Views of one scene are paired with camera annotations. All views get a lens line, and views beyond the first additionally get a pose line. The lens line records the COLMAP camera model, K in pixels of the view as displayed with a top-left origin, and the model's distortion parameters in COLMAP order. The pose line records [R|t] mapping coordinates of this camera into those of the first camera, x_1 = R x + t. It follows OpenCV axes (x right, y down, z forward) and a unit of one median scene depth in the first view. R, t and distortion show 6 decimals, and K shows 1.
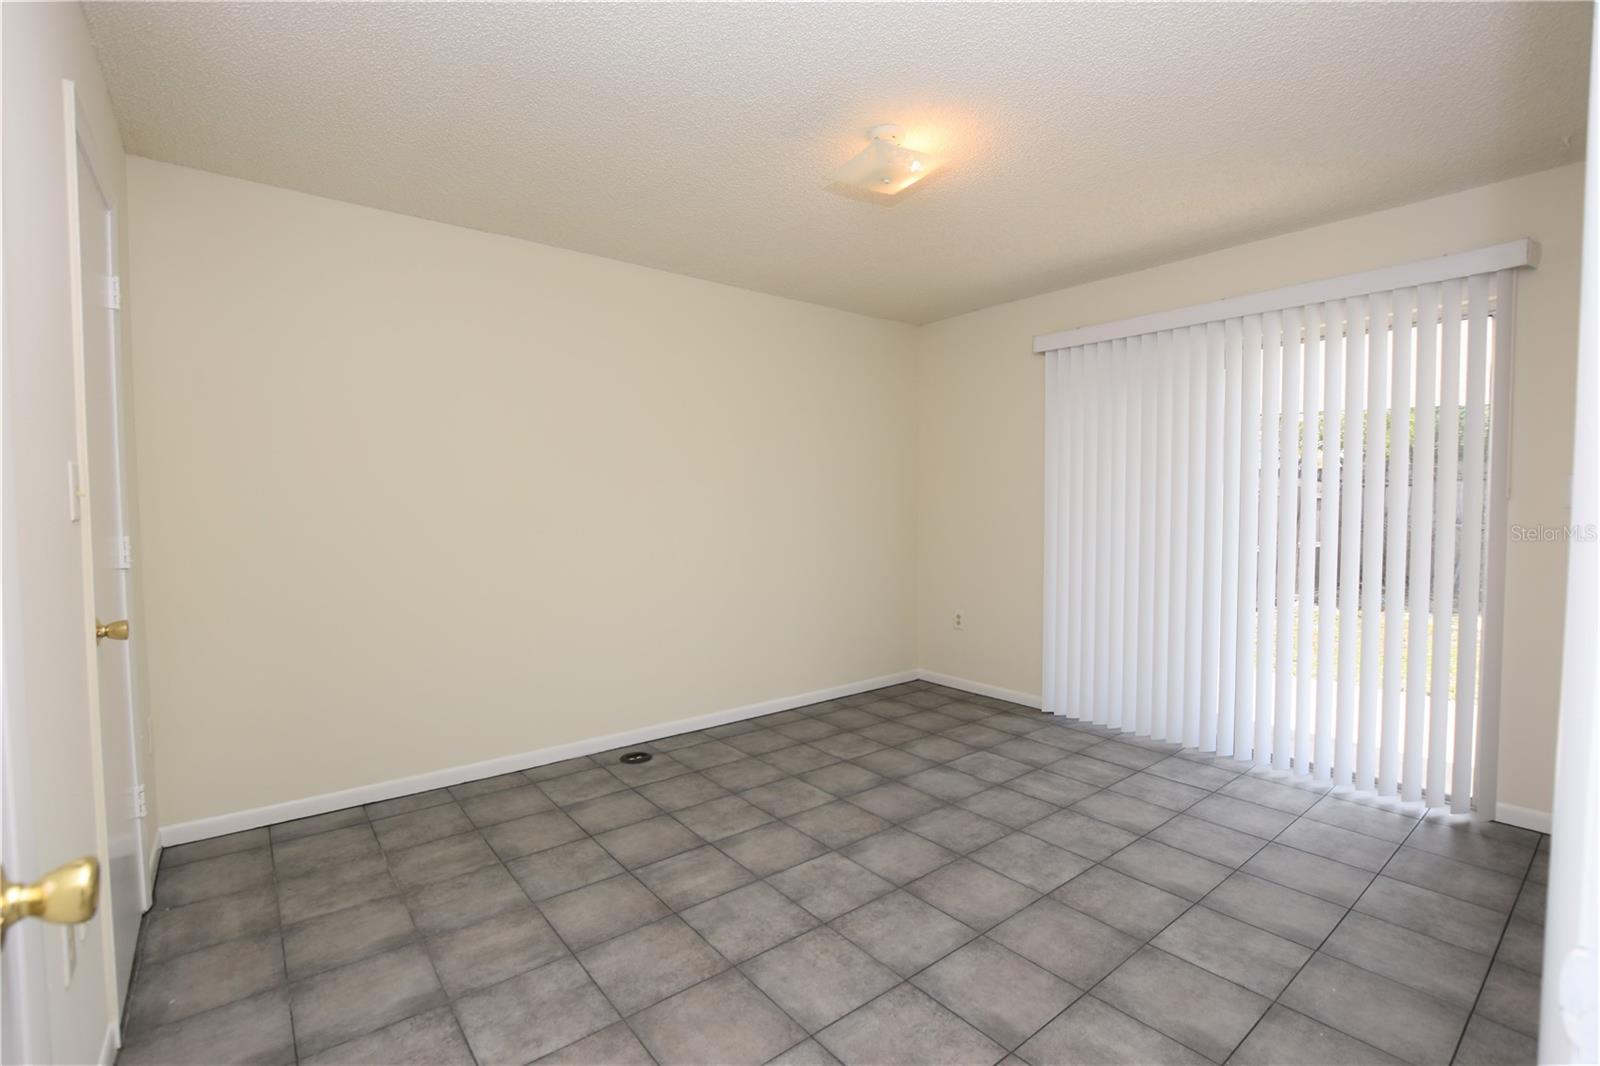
lens RADIAL K [[712.2, 0, 799.4], [0, 712.2, 534.0], [0, 0, 1]] dist [-0.023998, 0.001167]
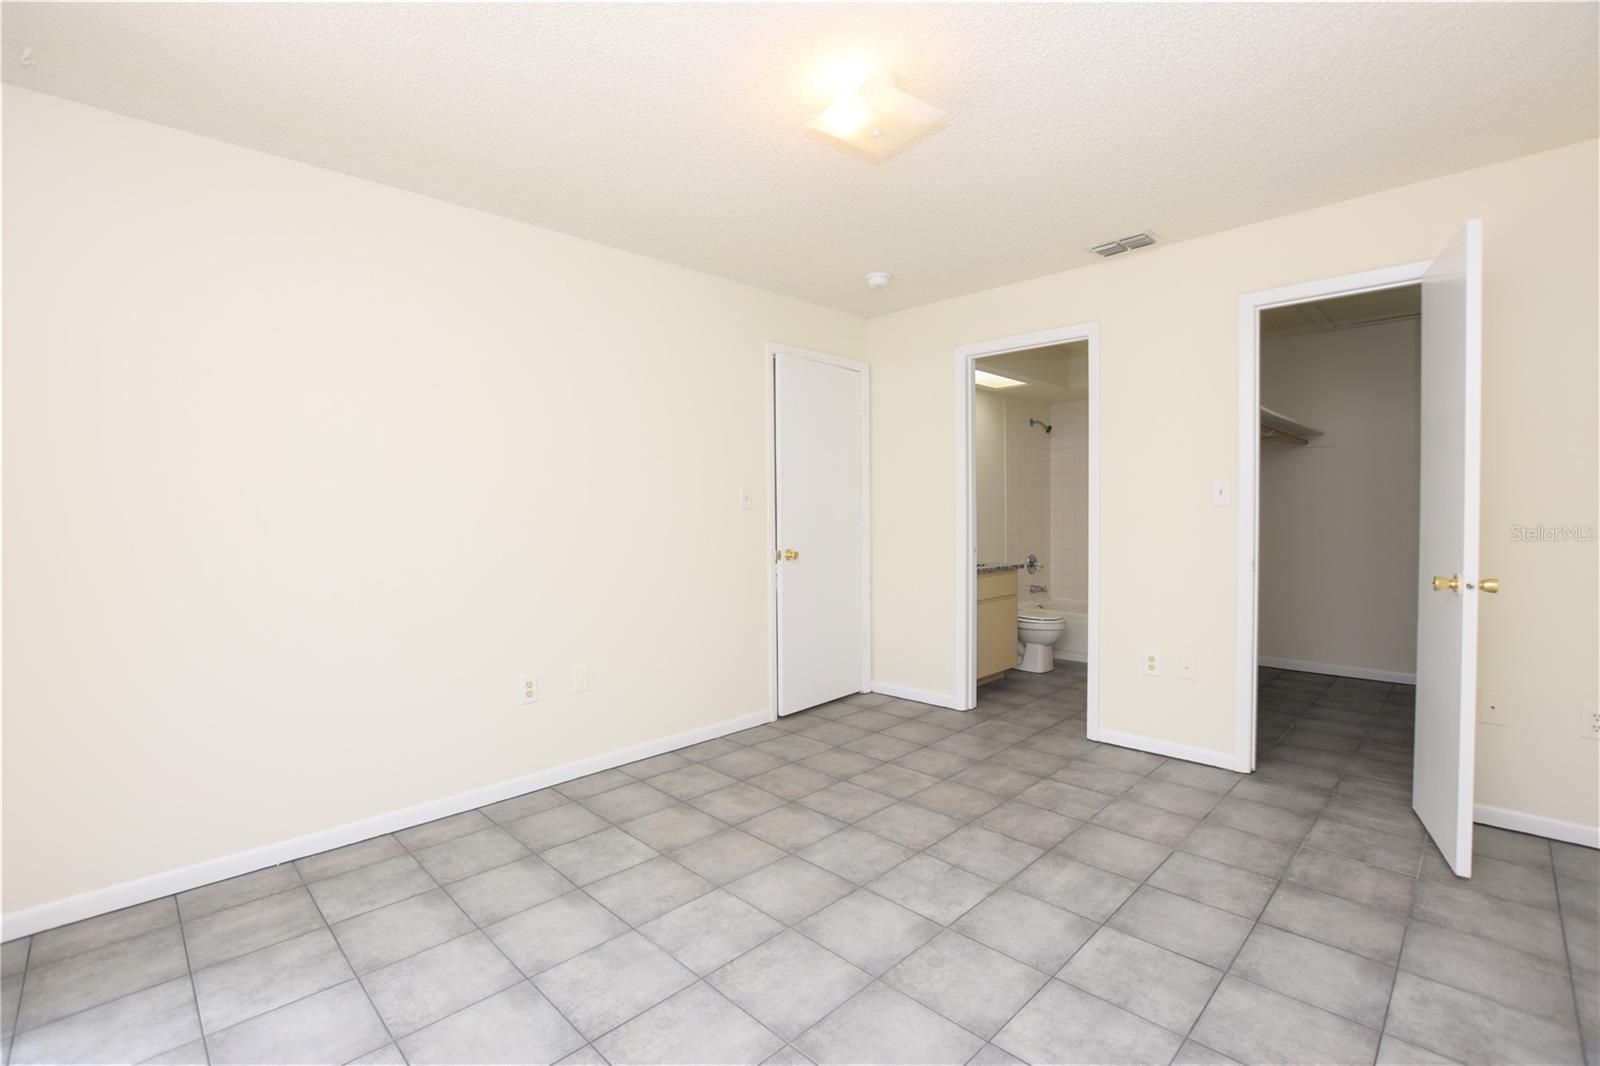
lens RADIAL K [[712.2, 0, 799.7], [0, 712.2, 525.5], [0, 0, 1]] dist [-0.023998, 0.001167]
pose [[-0.993714, 0.014394, -0.111017, 0.341276], [0.006770, 0.997611, 0.068748, -0.078875], [0.111741, 0.067564, -0.991438, 1.996897]]
